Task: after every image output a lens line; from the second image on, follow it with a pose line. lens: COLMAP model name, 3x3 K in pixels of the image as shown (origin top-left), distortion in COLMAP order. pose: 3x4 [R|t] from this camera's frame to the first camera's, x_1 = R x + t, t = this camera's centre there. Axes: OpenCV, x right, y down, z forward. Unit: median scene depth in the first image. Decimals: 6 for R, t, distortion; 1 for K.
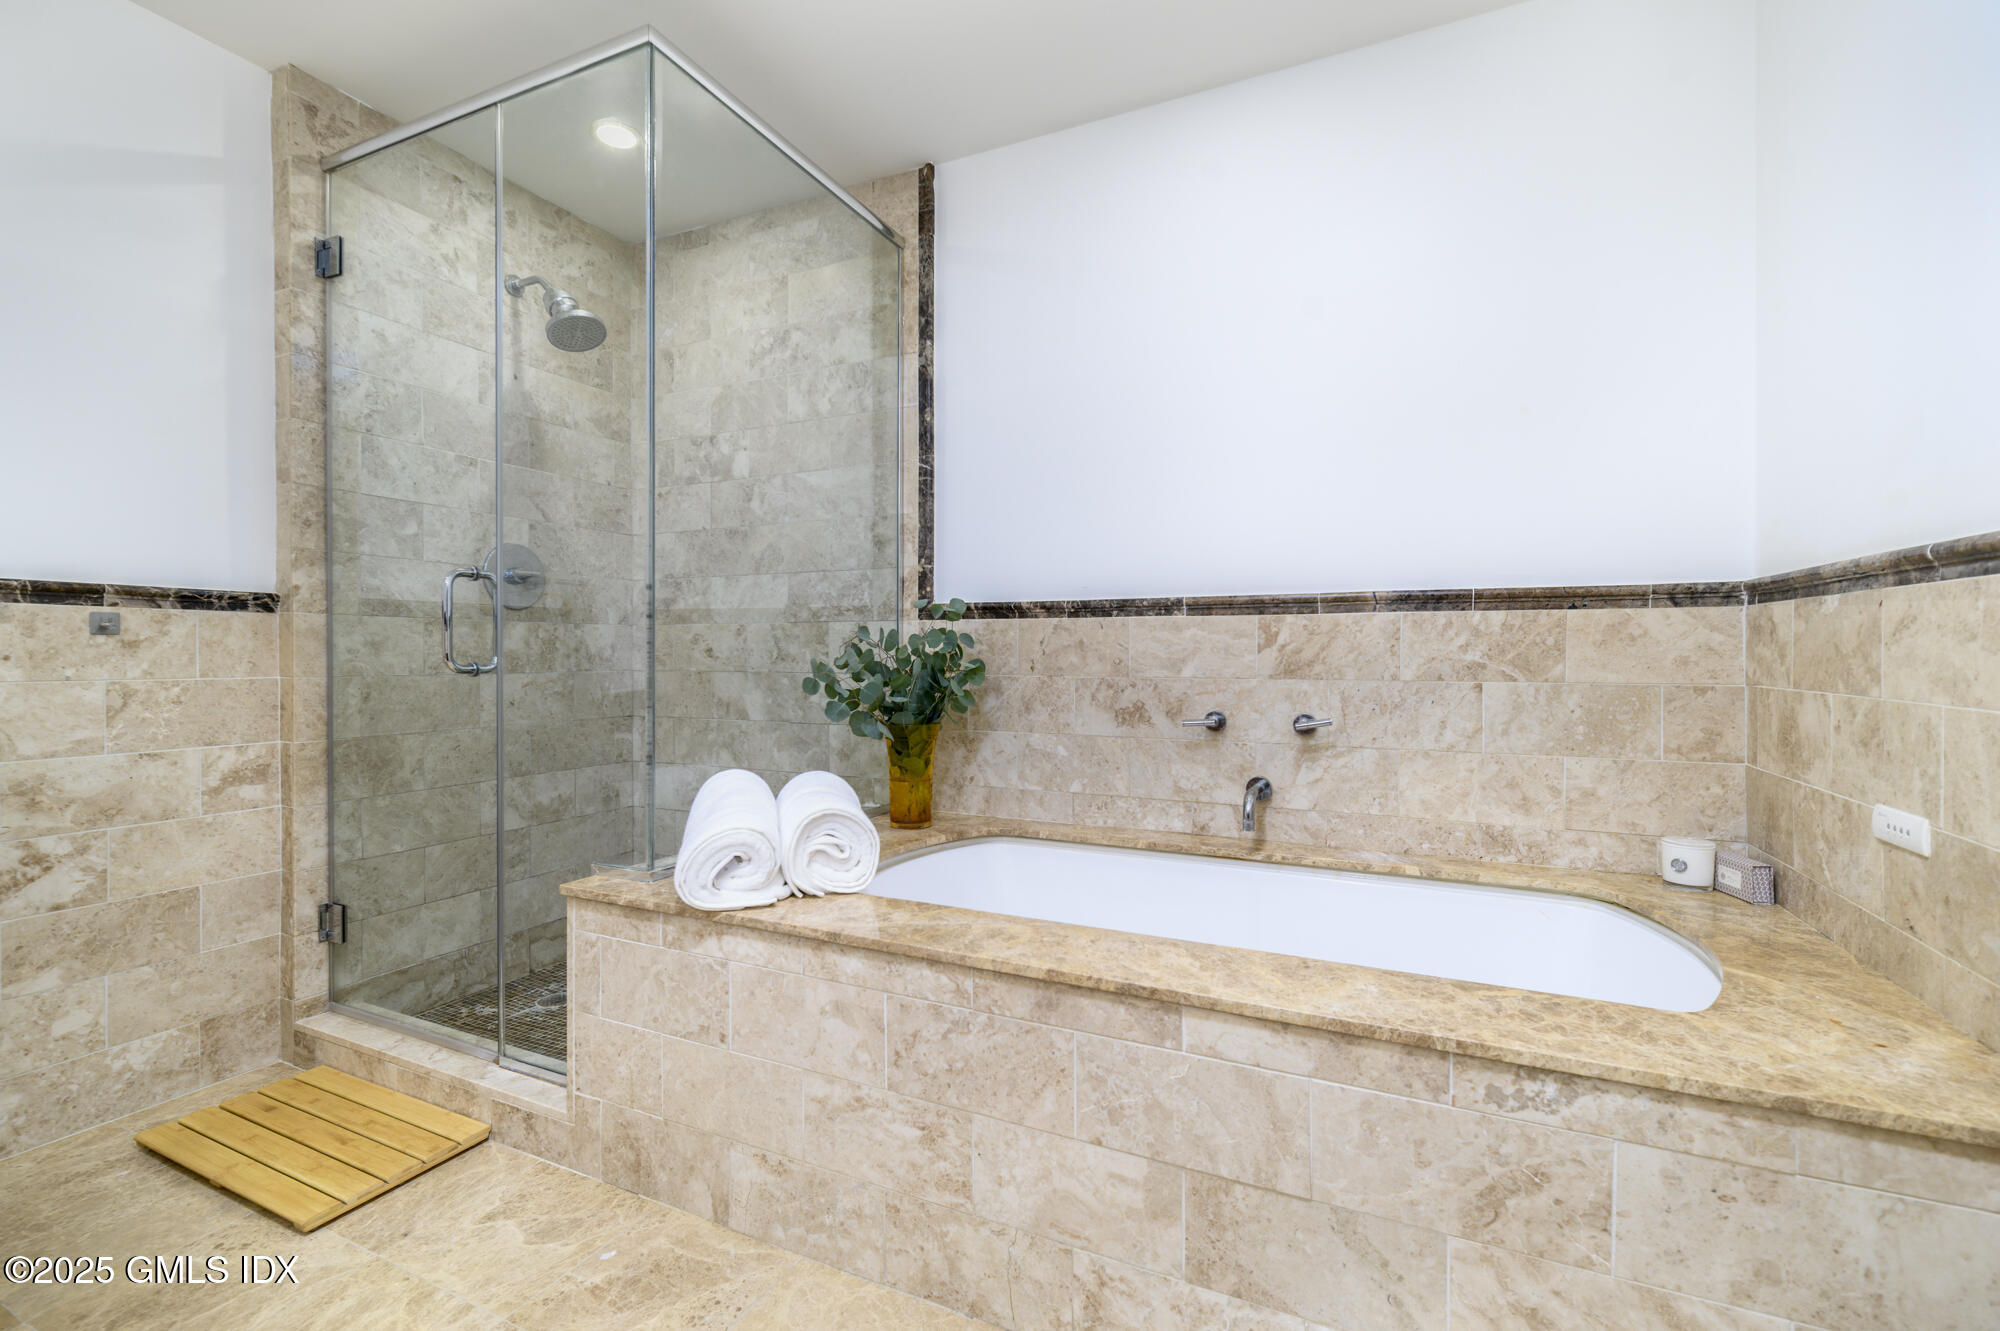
lens RADIAL K [[871.2, 0, 984.1], [0, 871.2, 661.6], [0, 0, 1]] dist [0.000916, 0.000033]
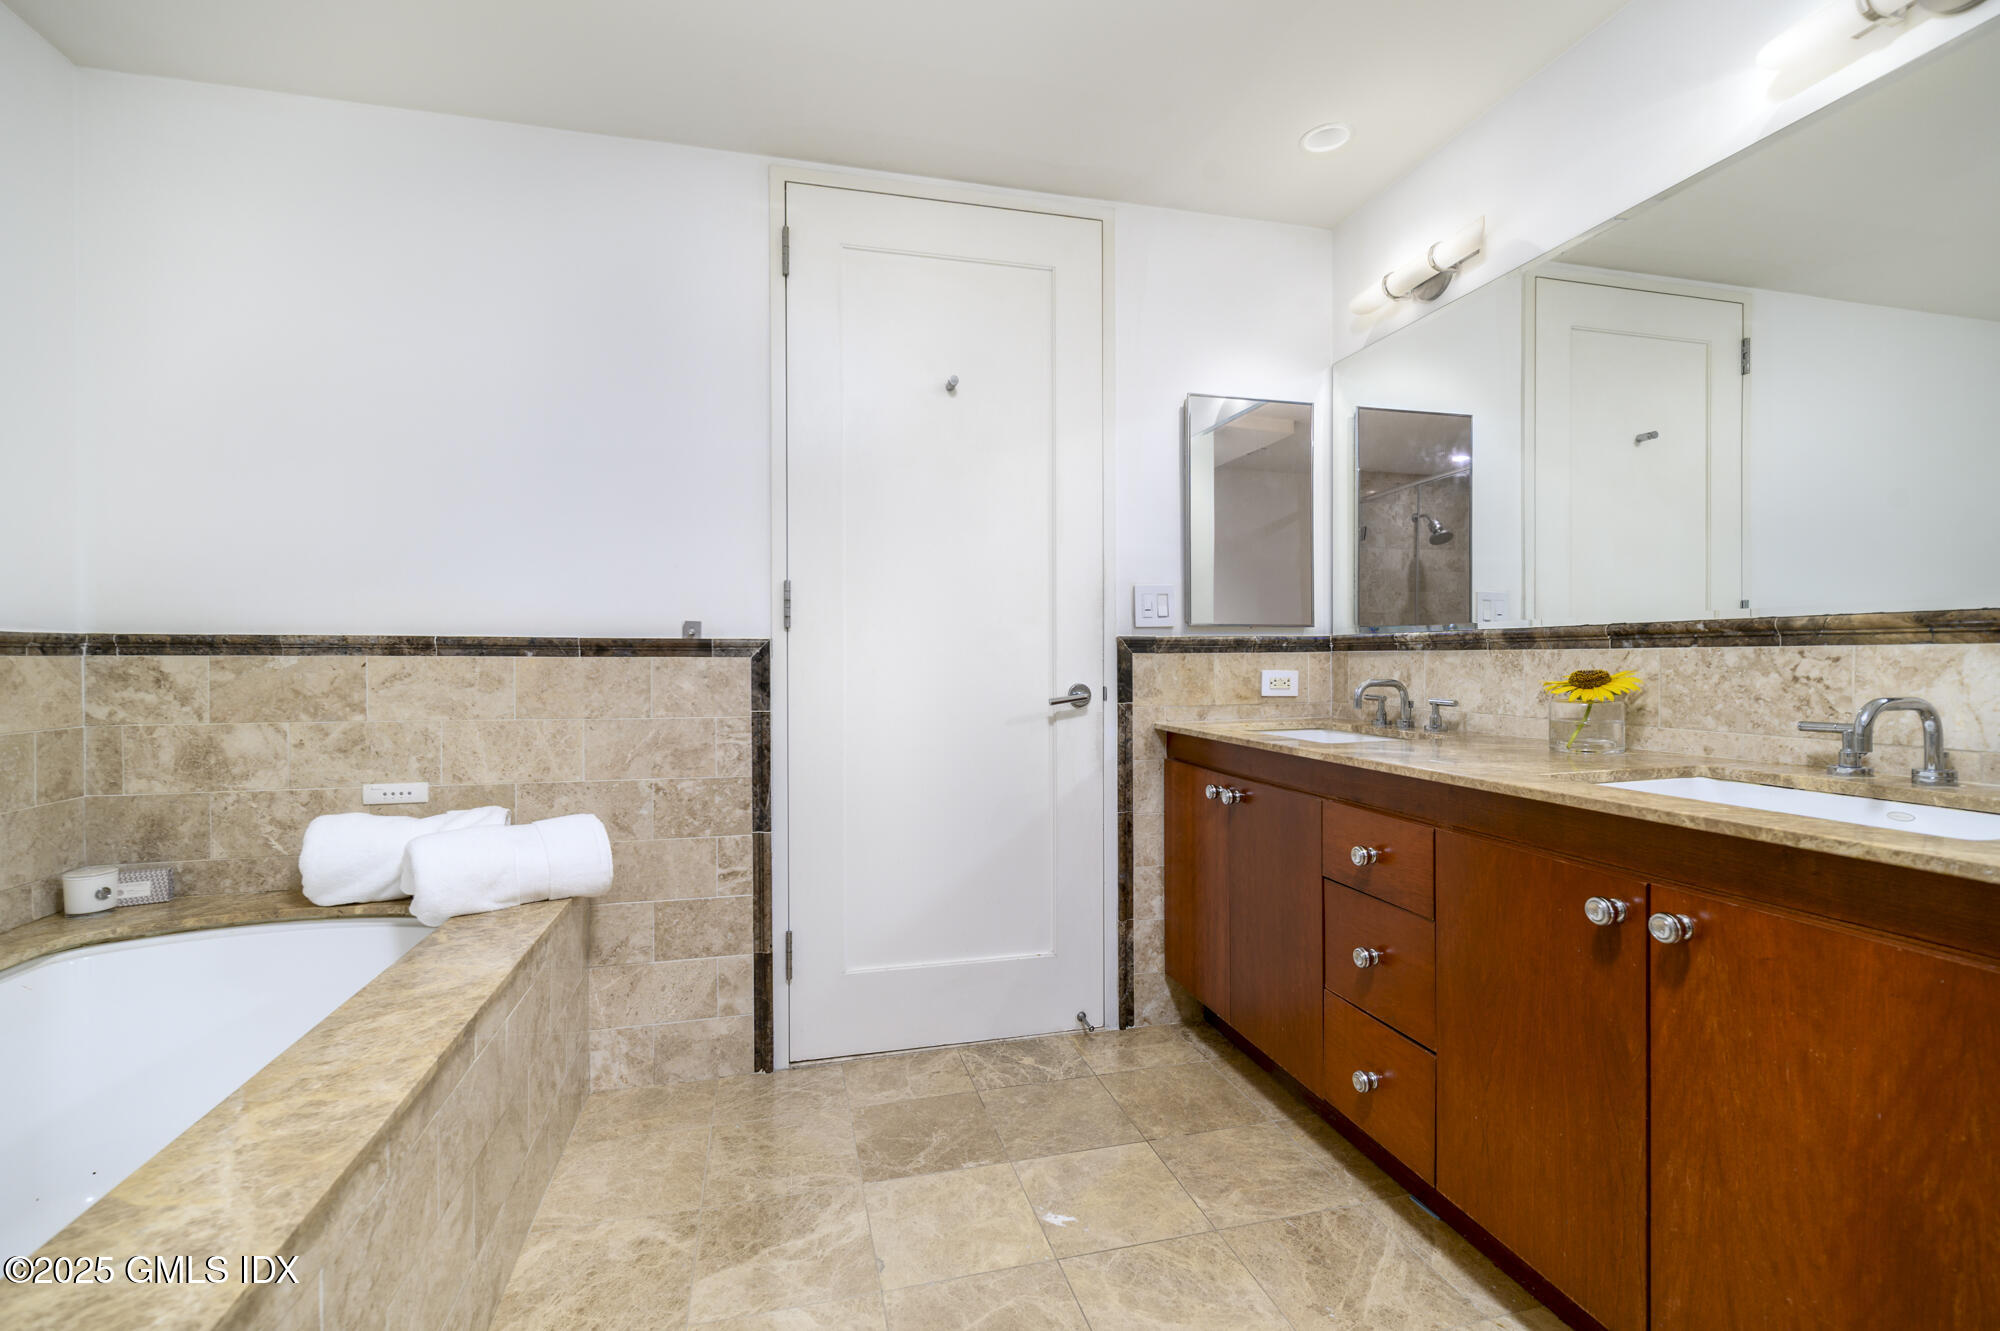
lens RADIAL K [[871.2, 0, 994.3], [0, 871.2, 664.7], [0, 0, 1]] dist [0.000916, 0.000033]
pose [[-0.644648, -0.001059, 0.764479, -0.757158], [0.011729, 0.999868, 0.011275, -0.052238], [-0.764390, 0.016235, -0.644550, 0.844515]]
